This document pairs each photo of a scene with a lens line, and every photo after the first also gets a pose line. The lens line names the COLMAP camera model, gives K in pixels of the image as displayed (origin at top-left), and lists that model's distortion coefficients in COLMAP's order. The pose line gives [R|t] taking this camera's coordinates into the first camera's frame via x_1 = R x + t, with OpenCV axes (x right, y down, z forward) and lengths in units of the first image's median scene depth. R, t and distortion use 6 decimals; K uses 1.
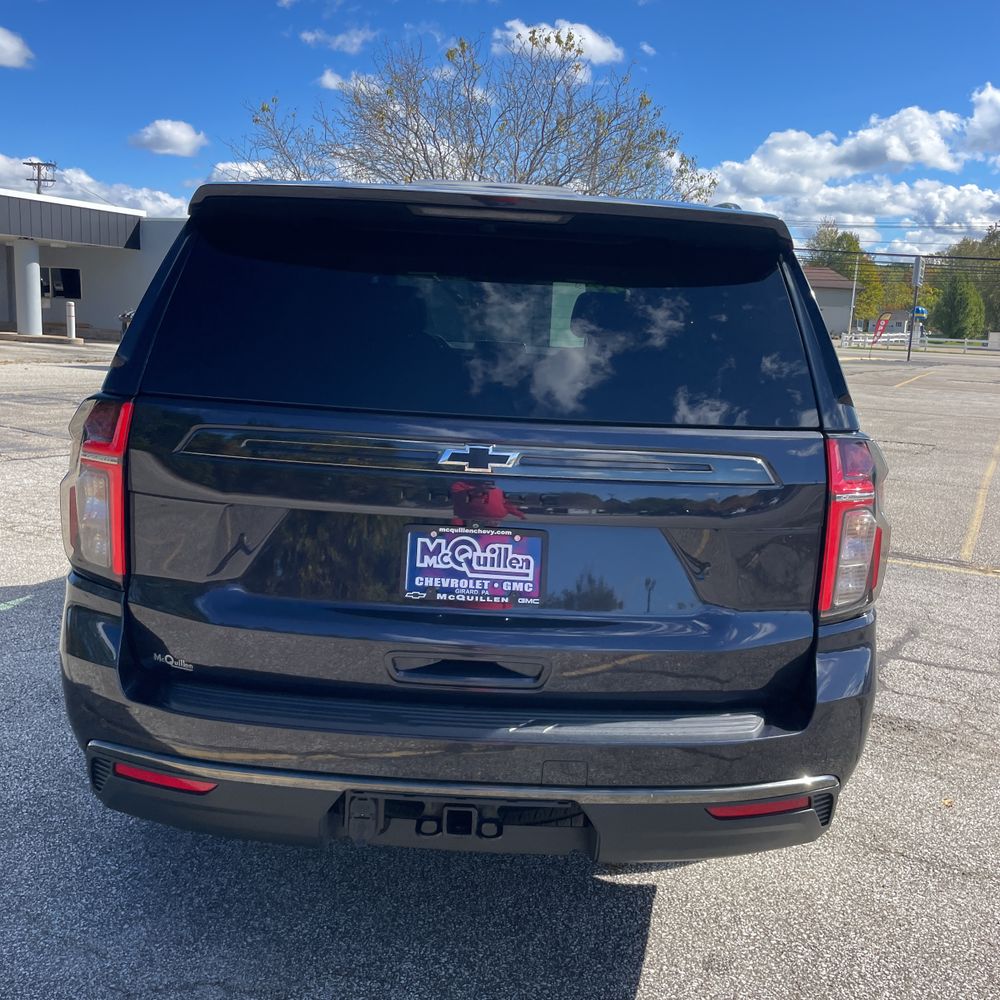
lens RADIAL K [[1035.5, 0, 500.0], [0, 1035.5, 500.0], [0, 0, 1]] dist [0.086793, -0.142386]
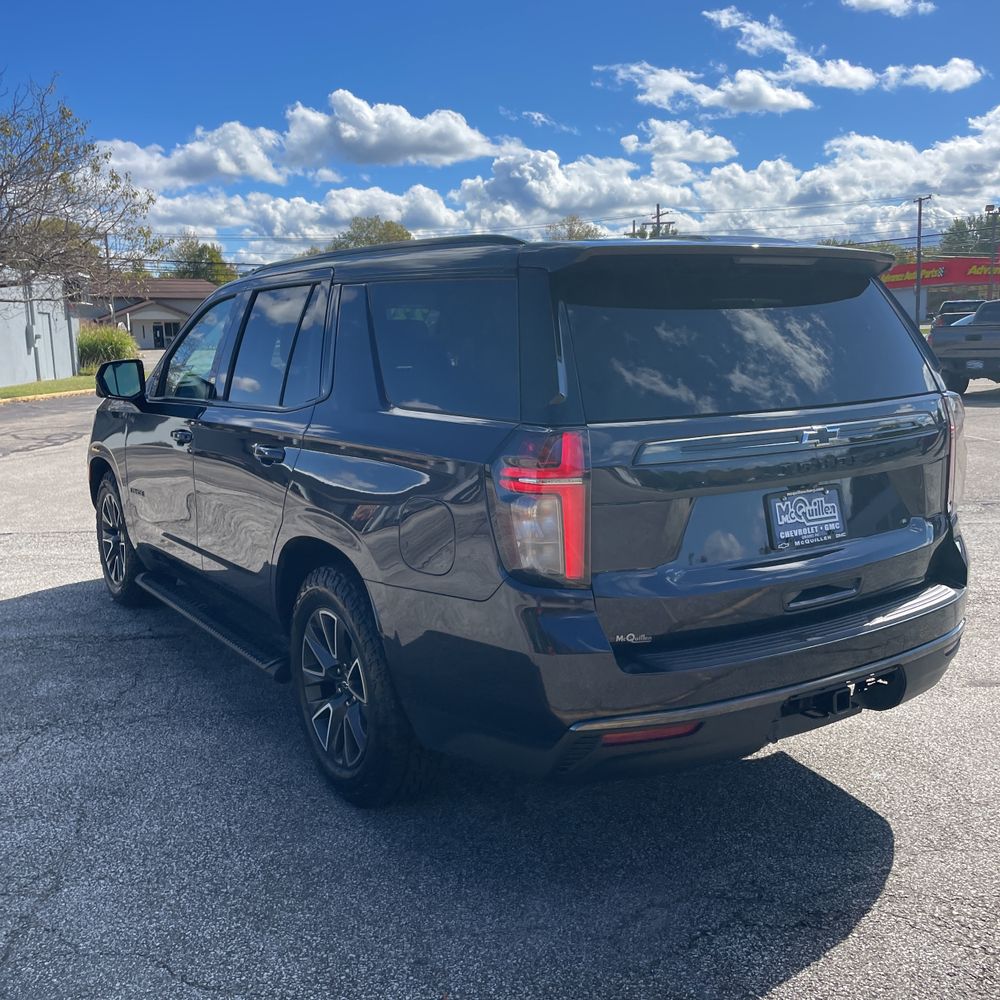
lens RADIAL K [[1035.5, 0, 500.0], [0, 1035.5, 500.0], [0, 0, 1]] dist [0.086793, -0.142386]
pose [[0.830853, -0.158490, 0.533446, -1.080518], [0.163901, 0.985760, 0.037596, -0.075126], [-0.531809, 0.056196, 0.844998, 0.063454]]
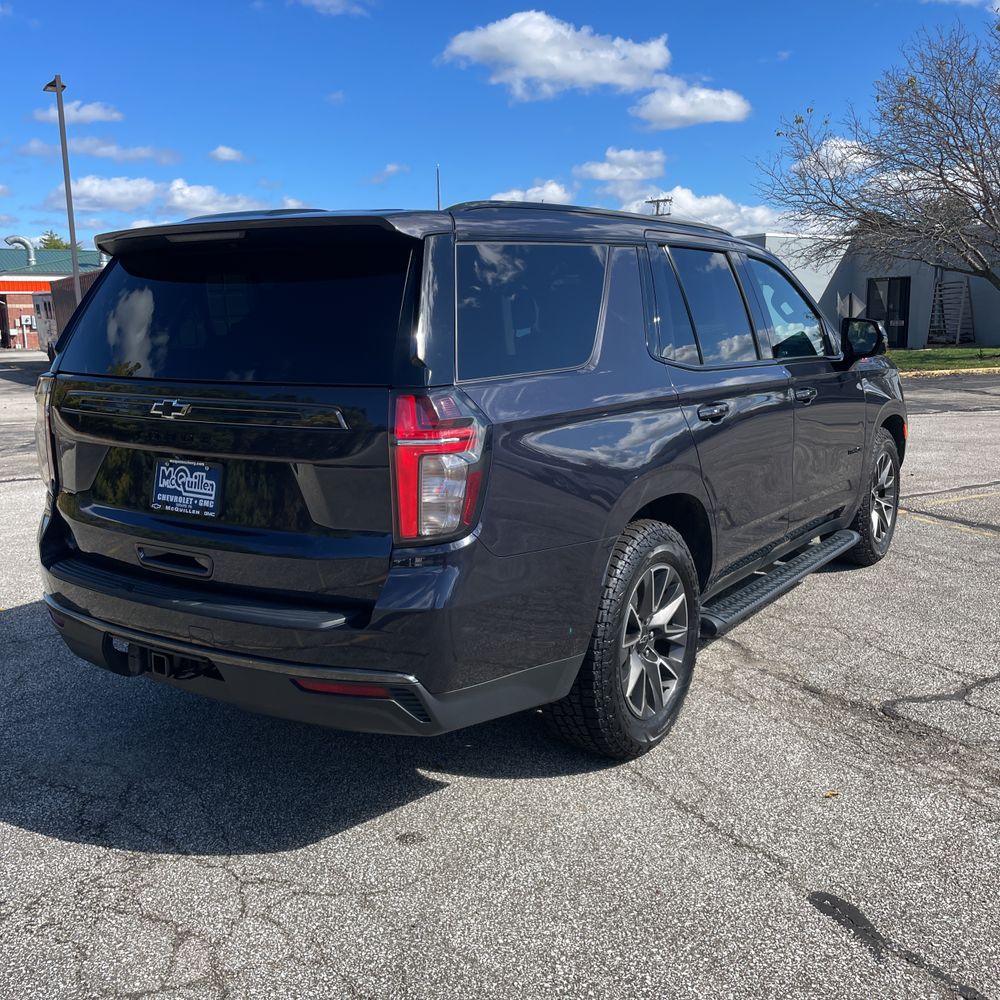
lens RADIAL K [[1035.5, 0, 500.0], [0, 1035.5, 500.0], [0, 0, 1]] dist [0.086793, -0.142386]
pose [[0.825521, 0.040214, -0.562937, 1.122689], [-0.047705, 0.998861, 0.001397, 0.058409], [0.562352, 0.025701, 0.826499, 0.071791]]
